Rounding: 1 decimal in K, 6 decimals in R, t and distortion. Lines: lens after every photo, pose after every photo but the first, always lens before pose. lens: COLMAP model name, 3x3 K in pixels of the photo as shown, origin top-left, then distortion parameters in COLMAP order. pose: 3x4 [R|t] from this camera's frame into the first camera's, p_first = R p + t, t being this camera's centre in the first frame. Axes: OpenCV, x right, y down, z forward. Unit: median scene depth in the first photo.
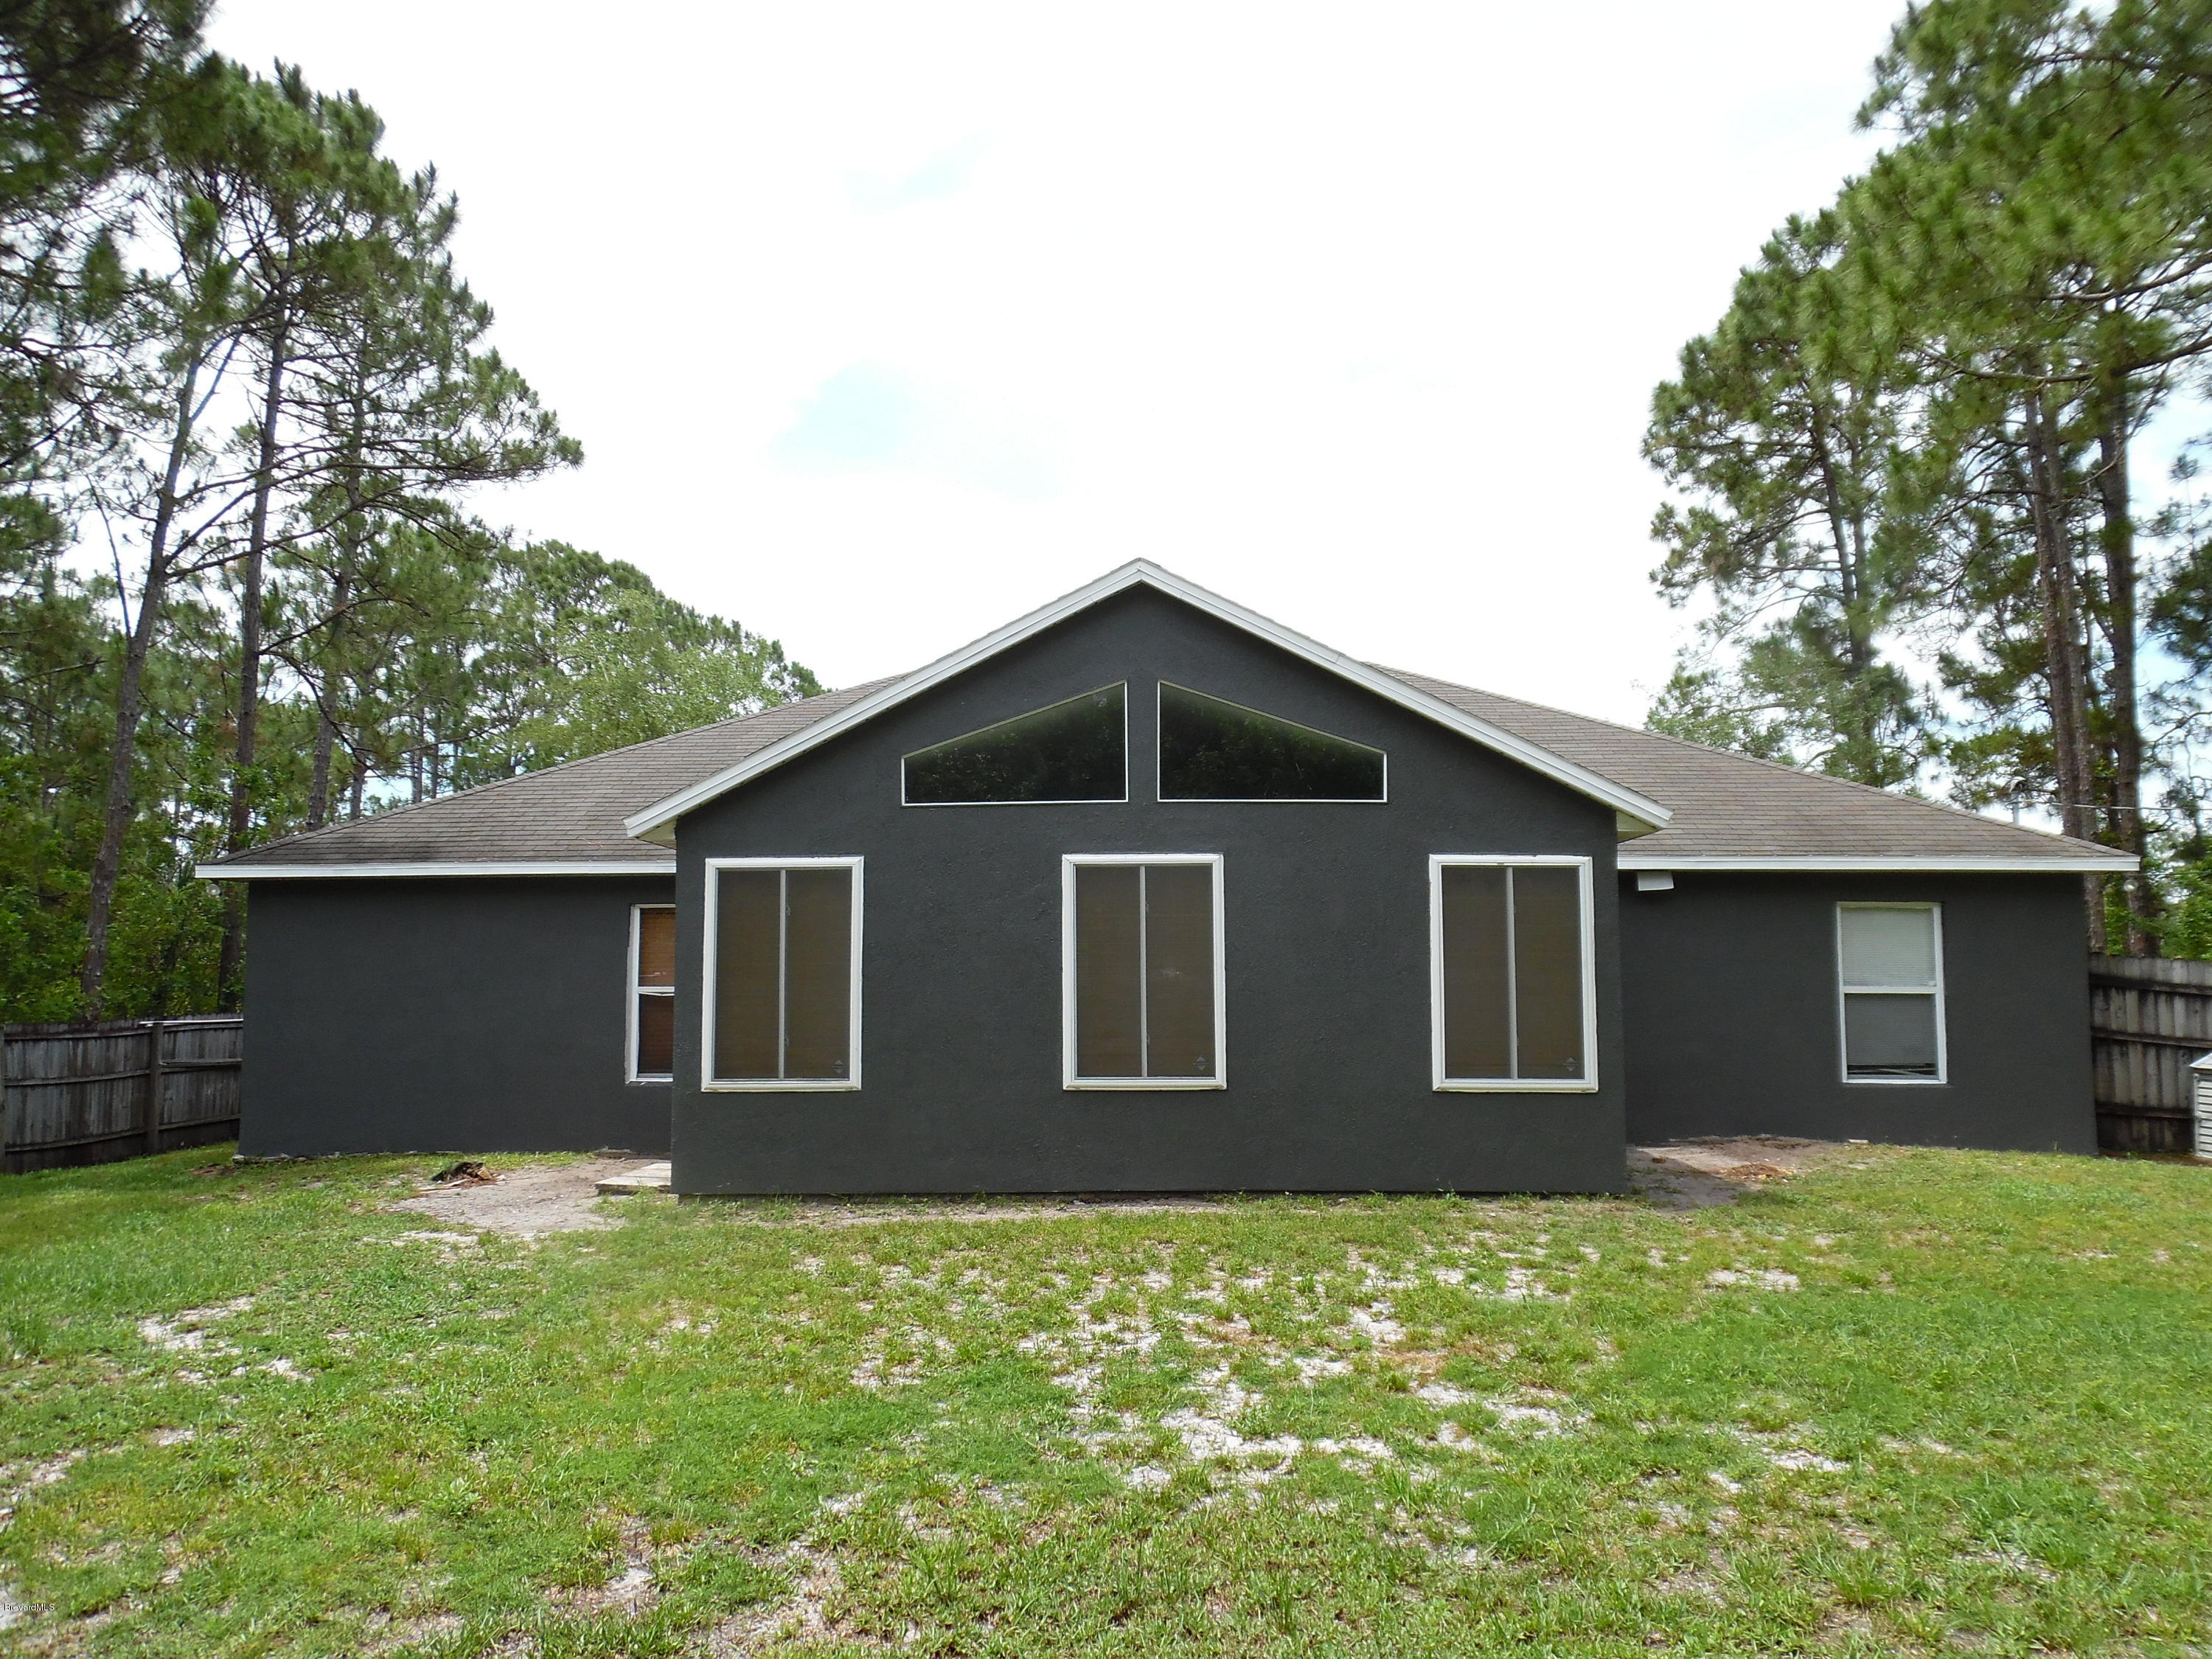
lens RADIAL K [[1608.2, 0, 1142.3], [0, 1608.2, 799.7], [0, 0, 1]] dist [0.086104, -0.107839]
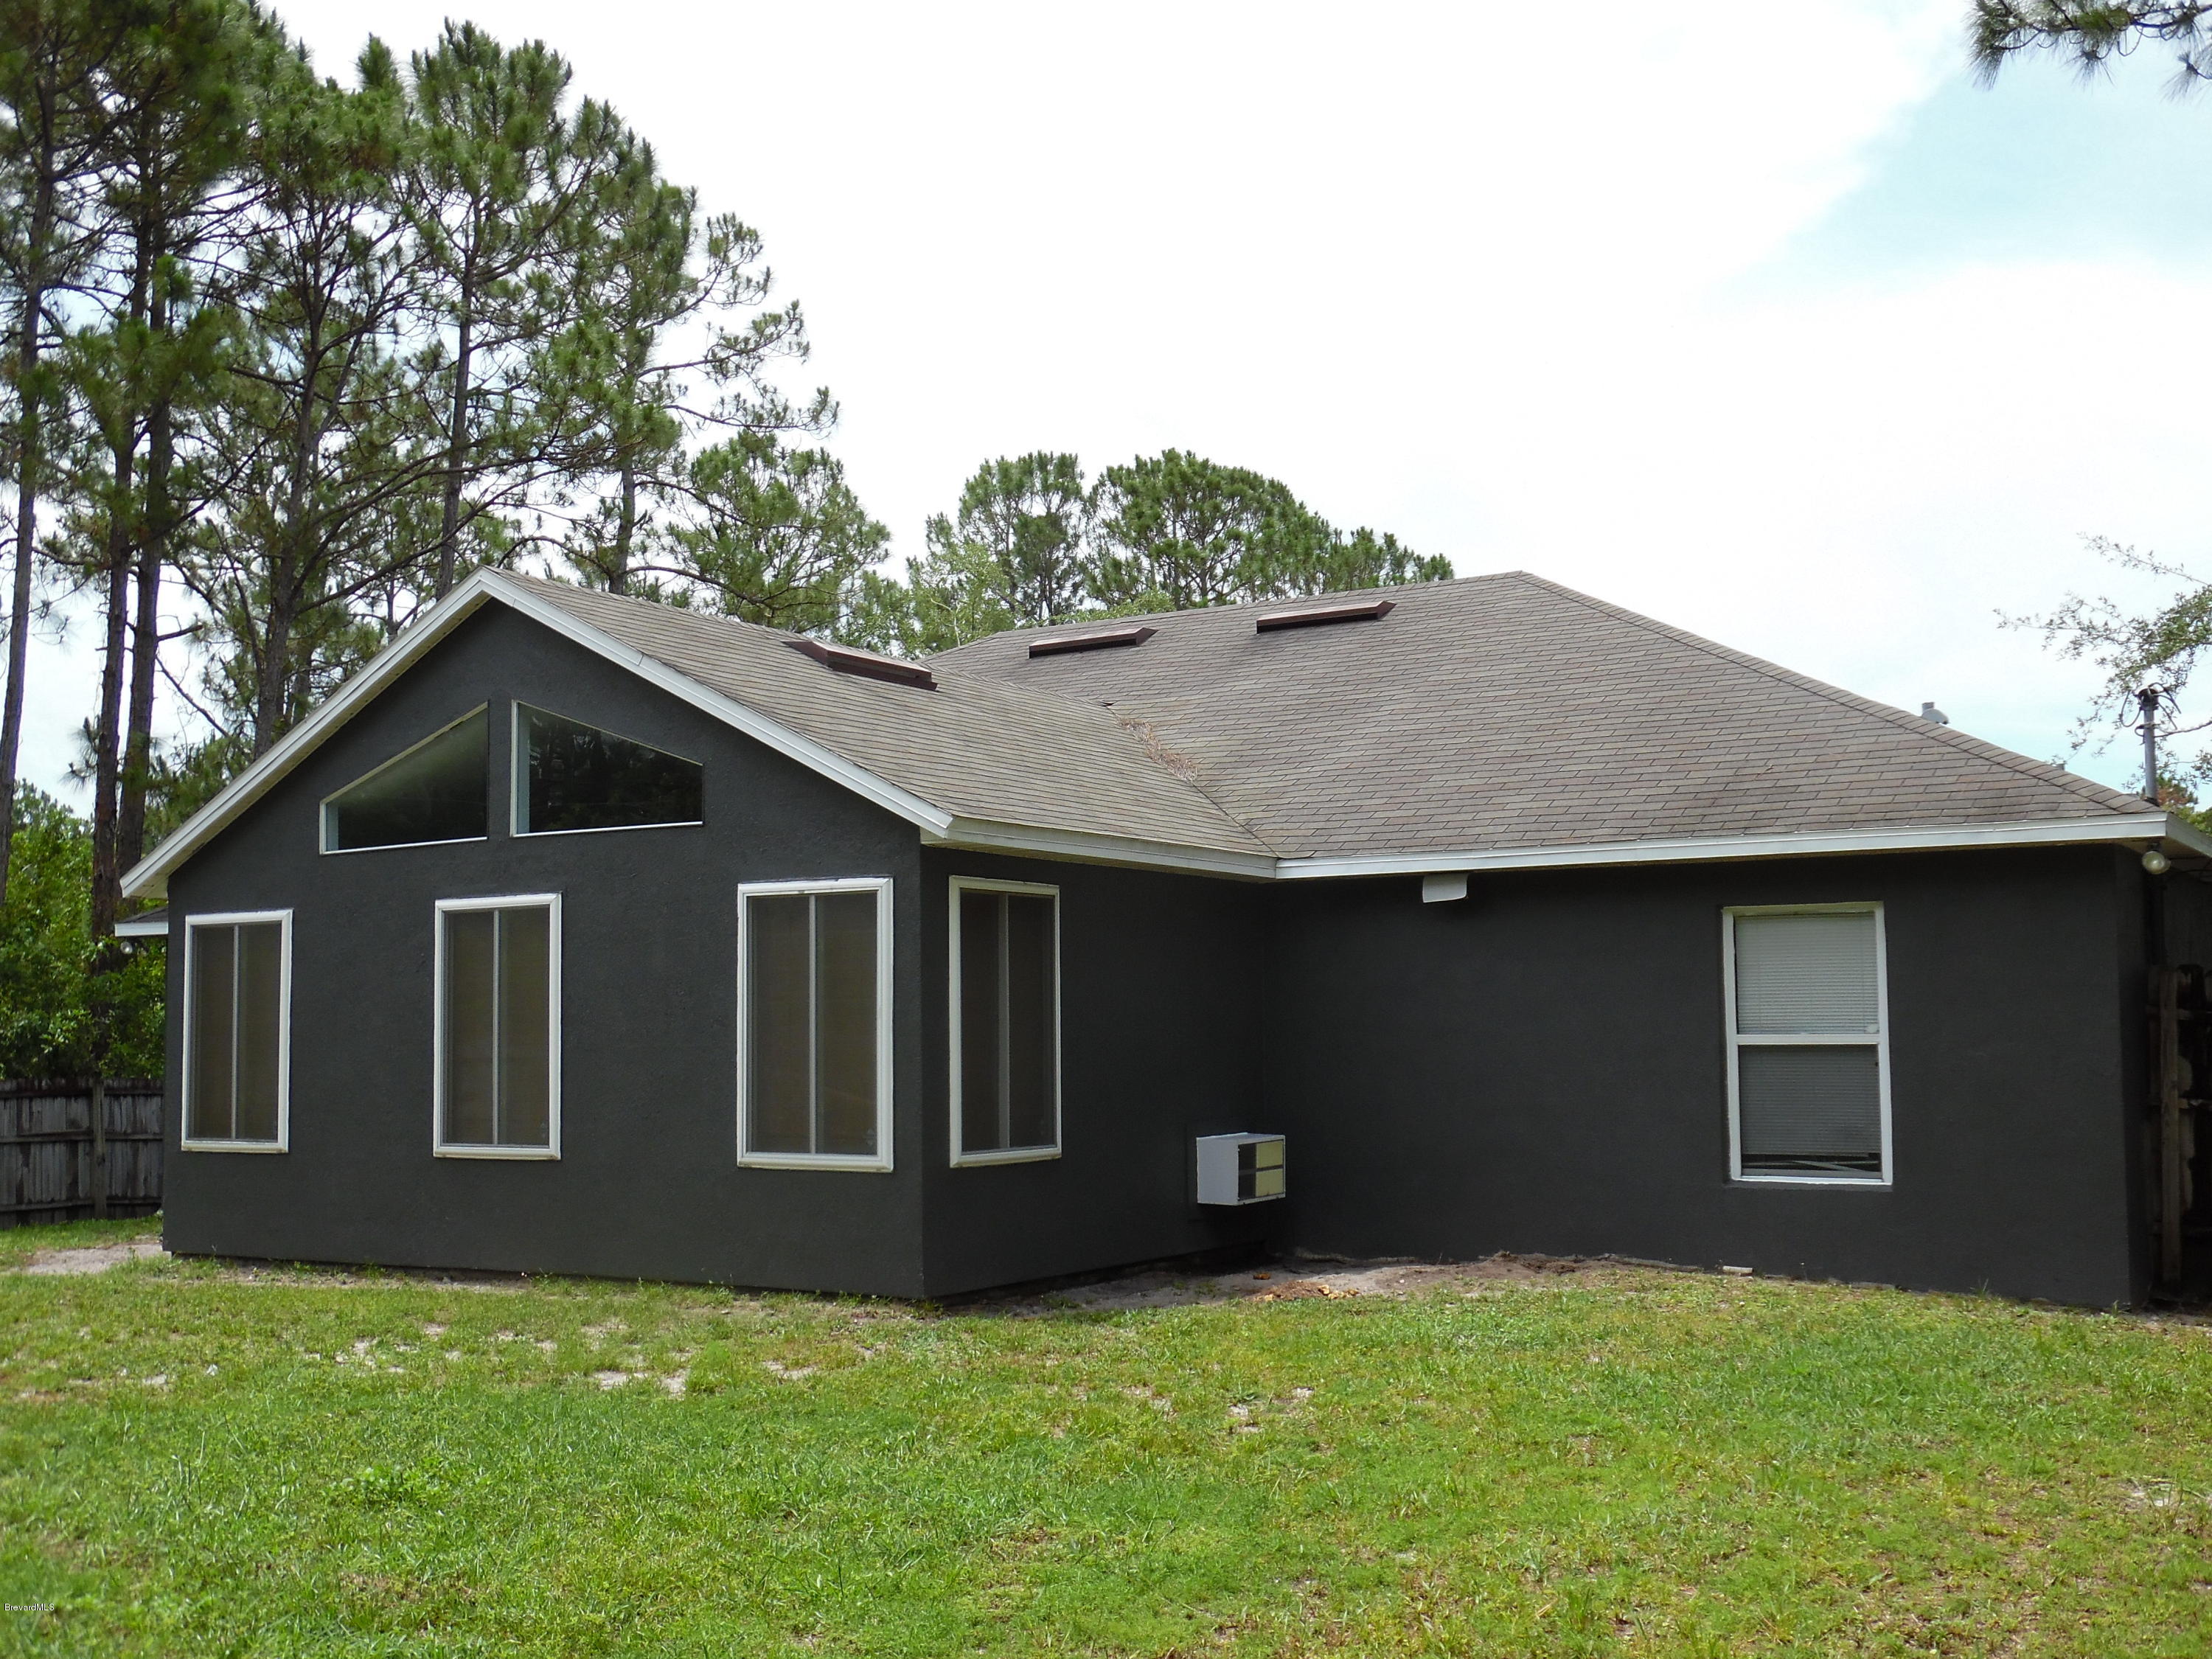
lens RADIAL K [[2445.3, 0, 1106.0], [0, 2445.3, 829.5], [0, 0, 1]] dist [0.046576, 0.035438]
pose [[0.838522, -0.051146, -0.542461, 1.020904], [0.067542, 0.997663, 0.010340, 0.005764], [0.540665, -0.045309, 0.840017, 0.043180]]
